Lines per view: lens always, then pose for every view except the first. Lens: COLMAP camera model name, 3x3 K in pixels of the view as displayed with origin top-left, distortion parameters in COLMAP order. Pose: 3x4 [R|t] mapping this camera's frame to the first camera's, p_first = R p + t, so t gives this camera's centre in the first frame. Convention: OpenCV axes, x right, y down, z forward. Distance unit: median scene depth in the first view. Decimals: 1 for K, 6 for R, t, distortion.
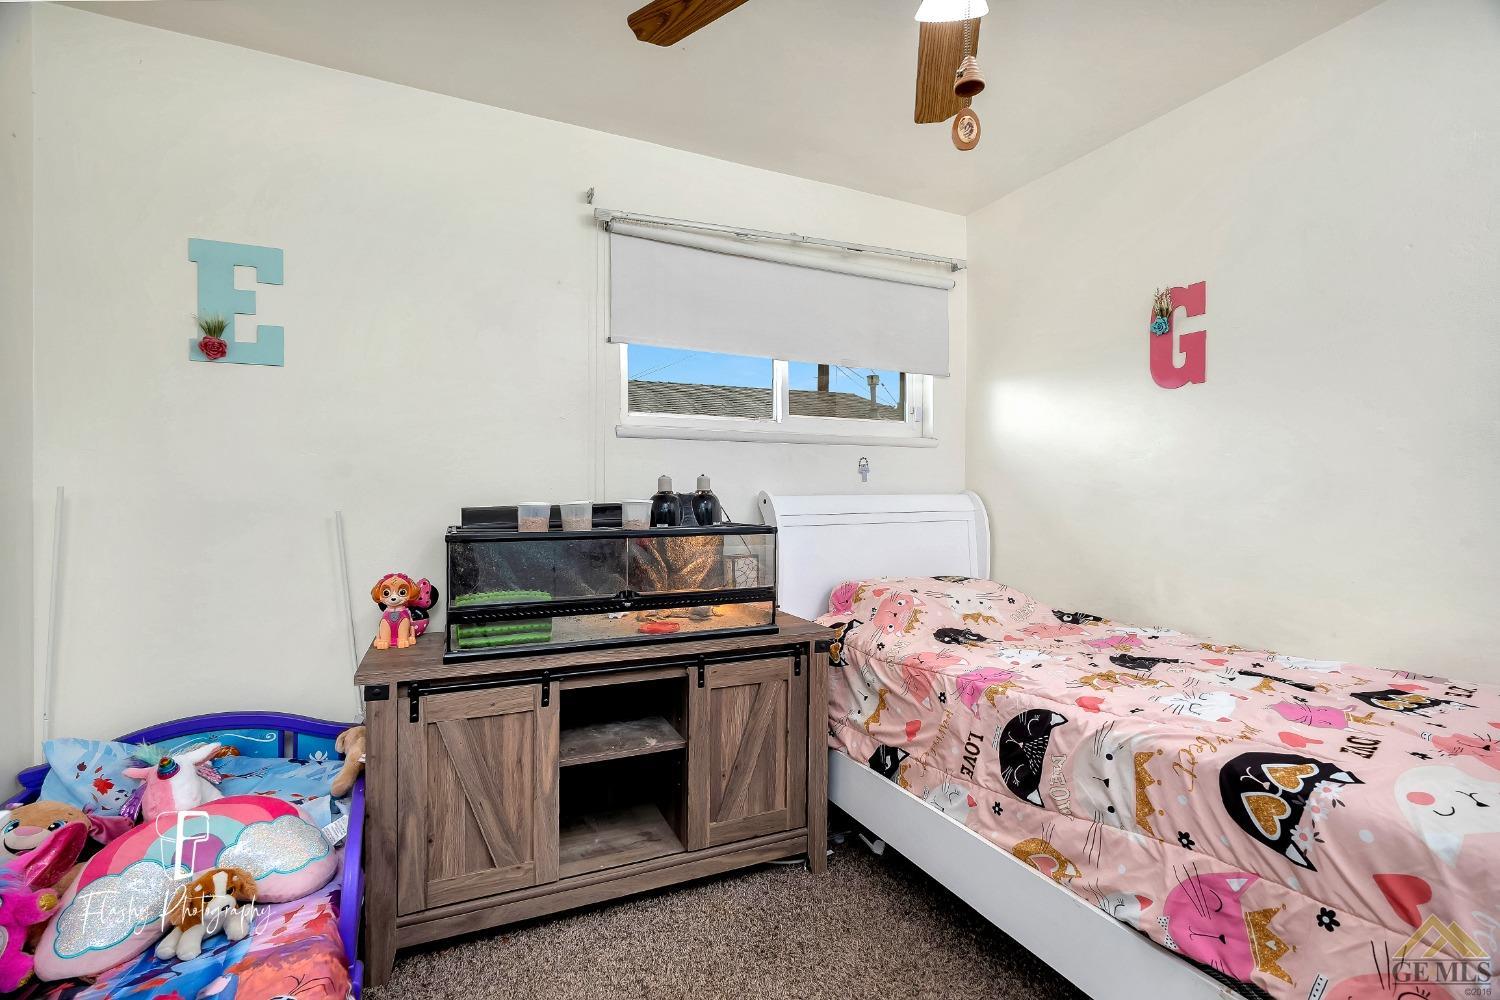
lens RADIAL K [[678.7, 0, 758.5], [0, 678.7, 500.7], [0, 0, 1]] dist [-0.011519, 0.003723]
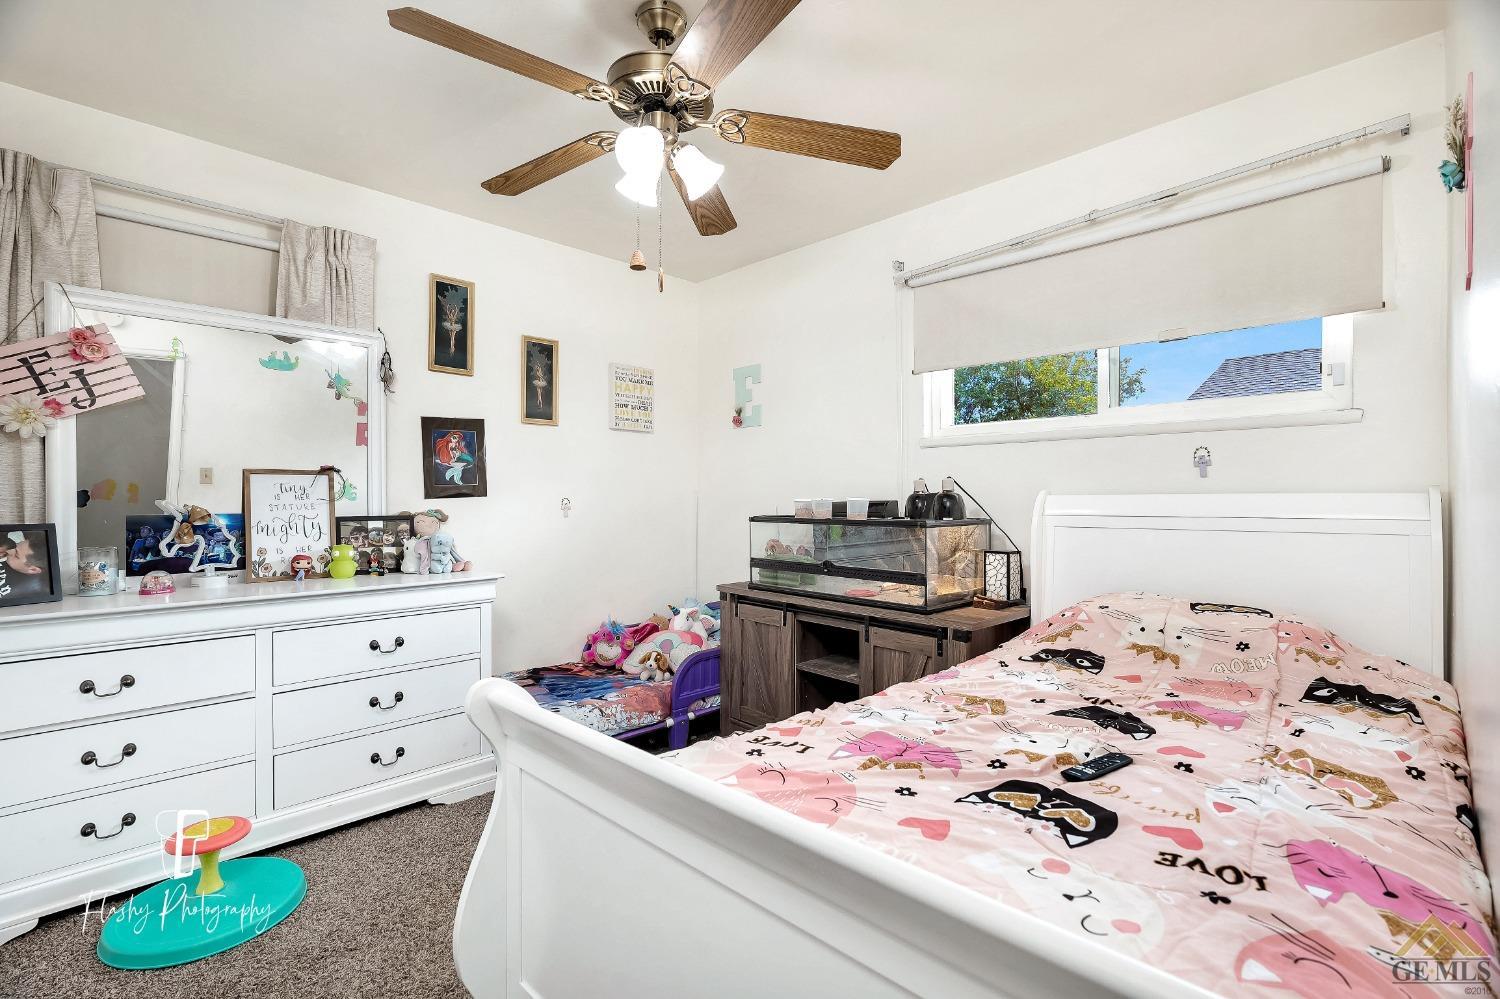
lens RADIAL K [[678.7, 0, 761.4], [0, 678.7, 496.1], [0, 0, 1]] dist [-0.011519, 0.003723]
pose [[0.324599, 0.001951, -0.945850, 1.012945], [-0.011032, 0.999938, -0.001723, 0.000685], [0.945787, 0.010994, 0.324600, 0.362562]]
